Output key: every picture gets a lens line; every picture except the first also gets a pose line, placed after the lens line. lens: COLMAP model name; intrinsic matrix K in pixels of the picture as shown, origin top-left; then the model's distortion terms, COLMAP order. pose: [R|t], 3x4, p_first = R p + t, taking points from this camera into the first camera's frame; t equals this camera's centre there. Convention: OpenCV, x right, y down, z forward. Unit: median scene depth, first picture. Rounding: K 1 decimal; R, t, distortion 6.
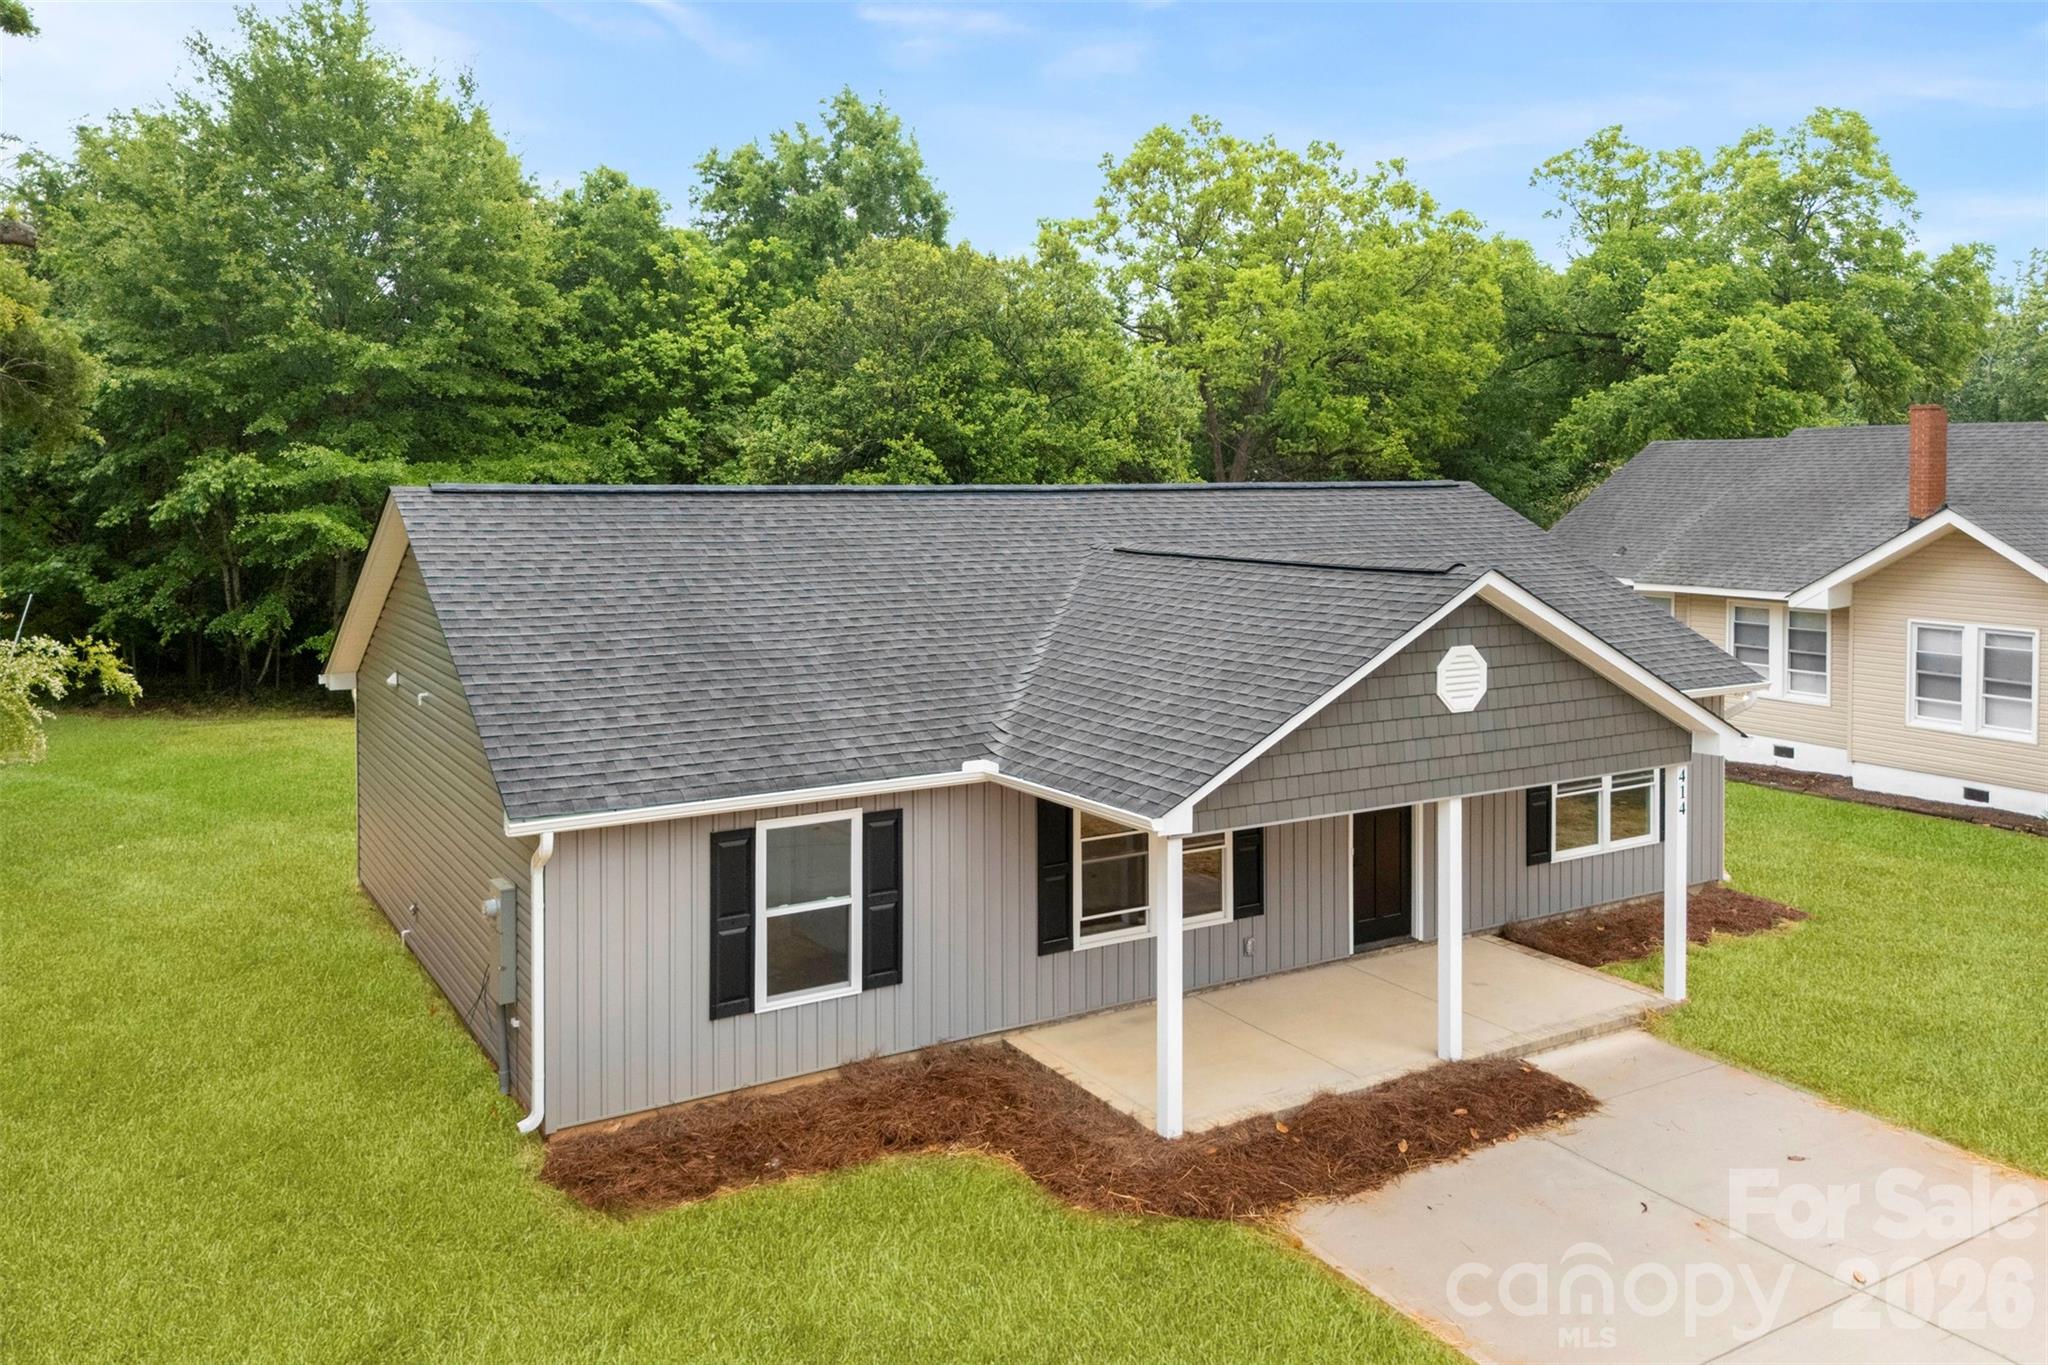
lens RADIAL K [[1533.0, 0, 1035.1], [0, 1533.0, 677.8], [0, 0, 1]] dist [0.101424, -0.135104]
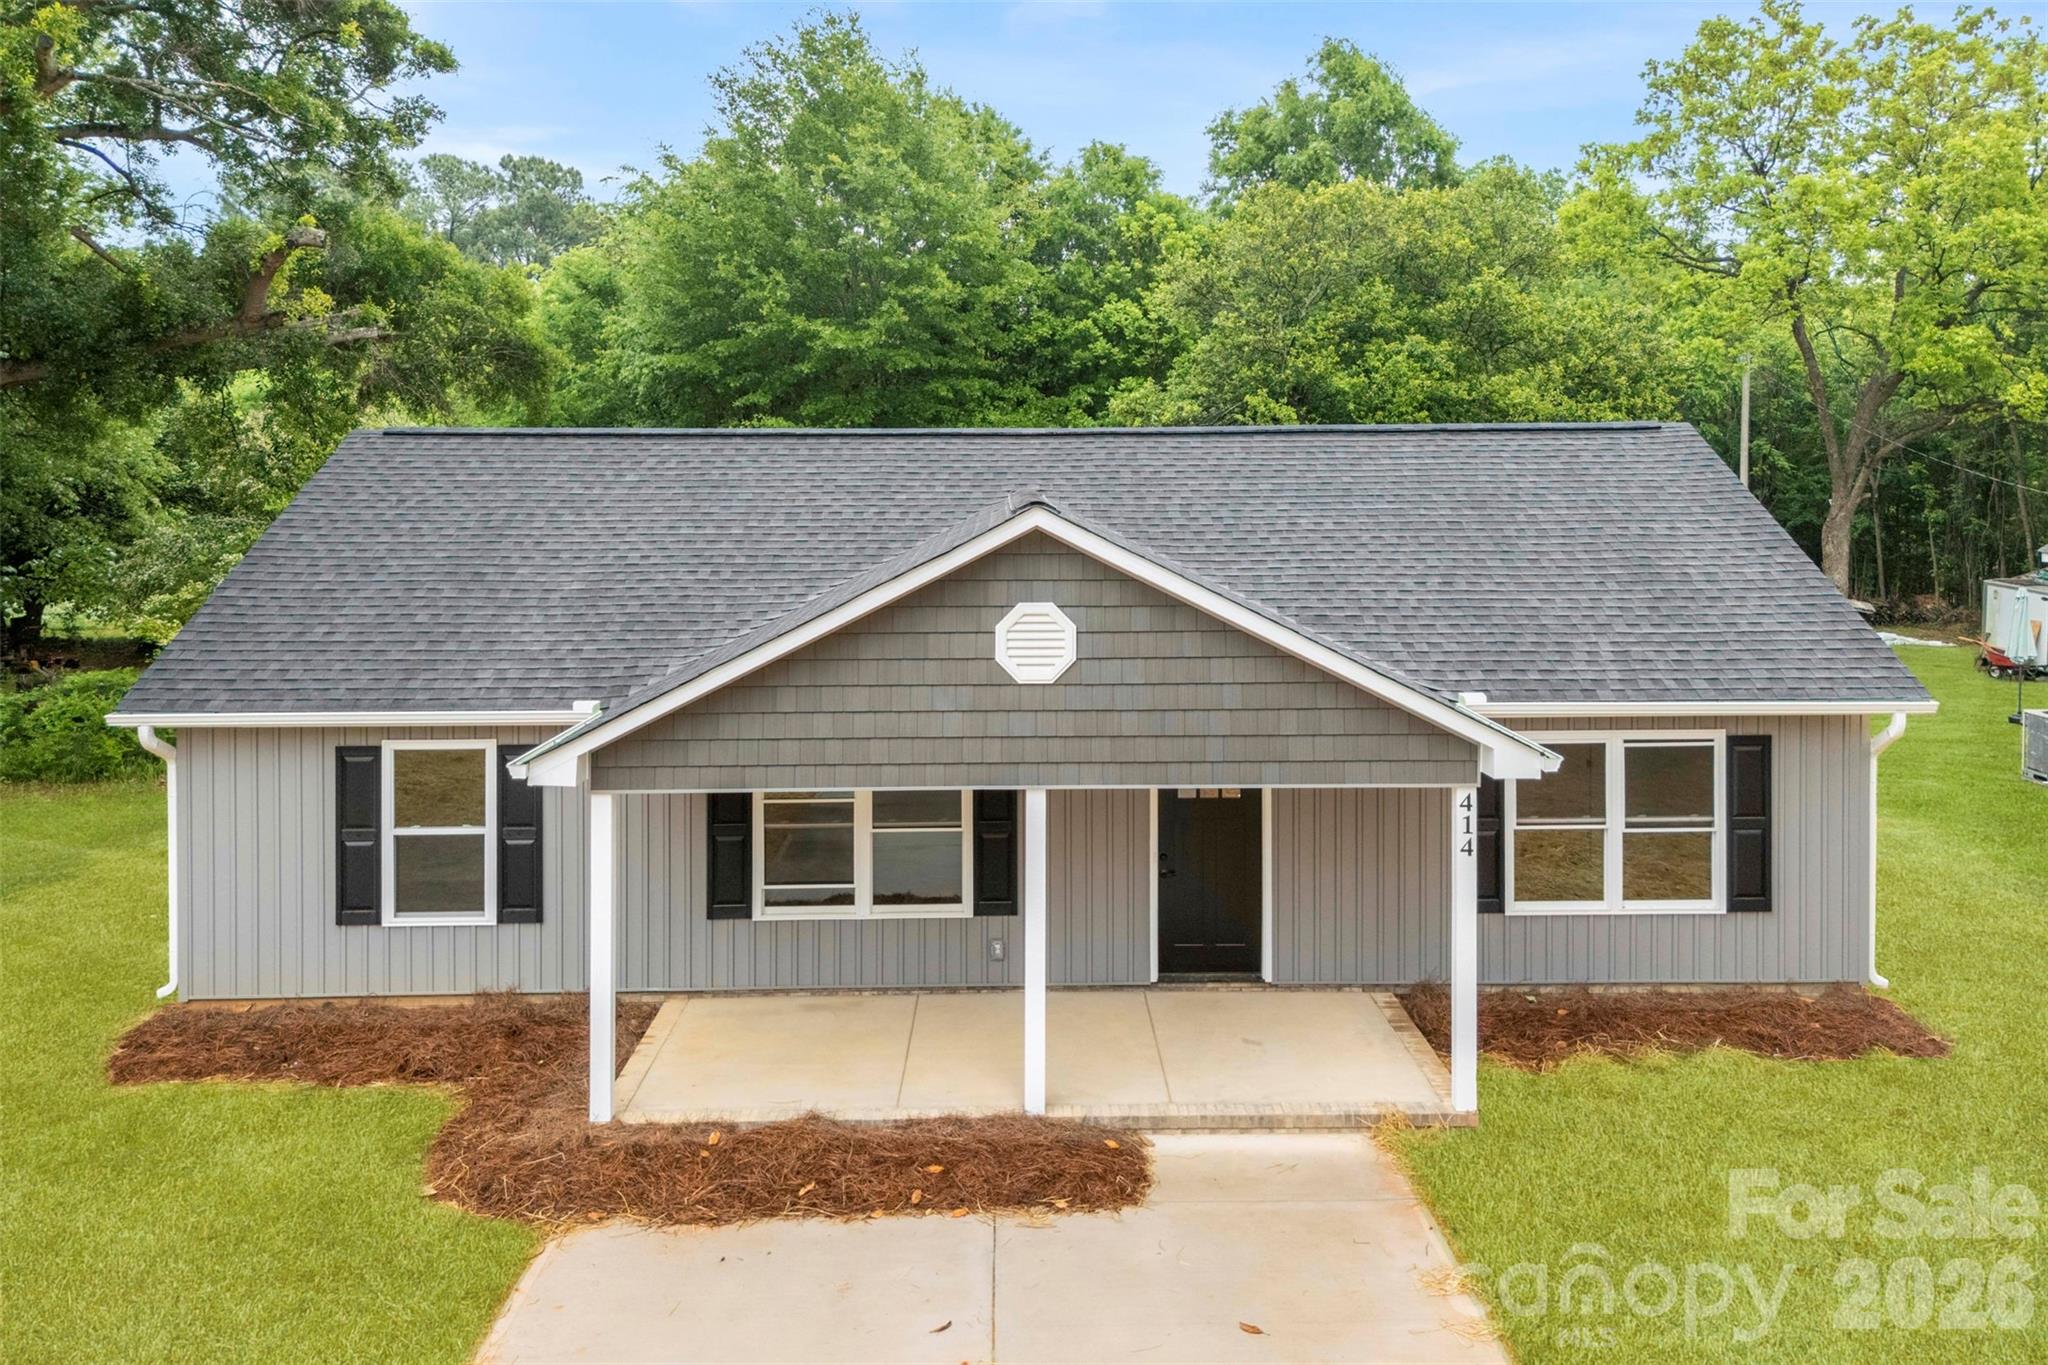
lens RADIAL K [[1533.0, 0, 1035.1], [0, 1533.0, 677.8], [0, 0, 1]] dist [0.101424, -0.135104]
pose [[0.860771, 0.065717, -0.504733, 0.686096], [-0.061602, 0.997791, 0.024859, -0.000921], [0.505252, 0.009694, 0.862918, 0.312465]]
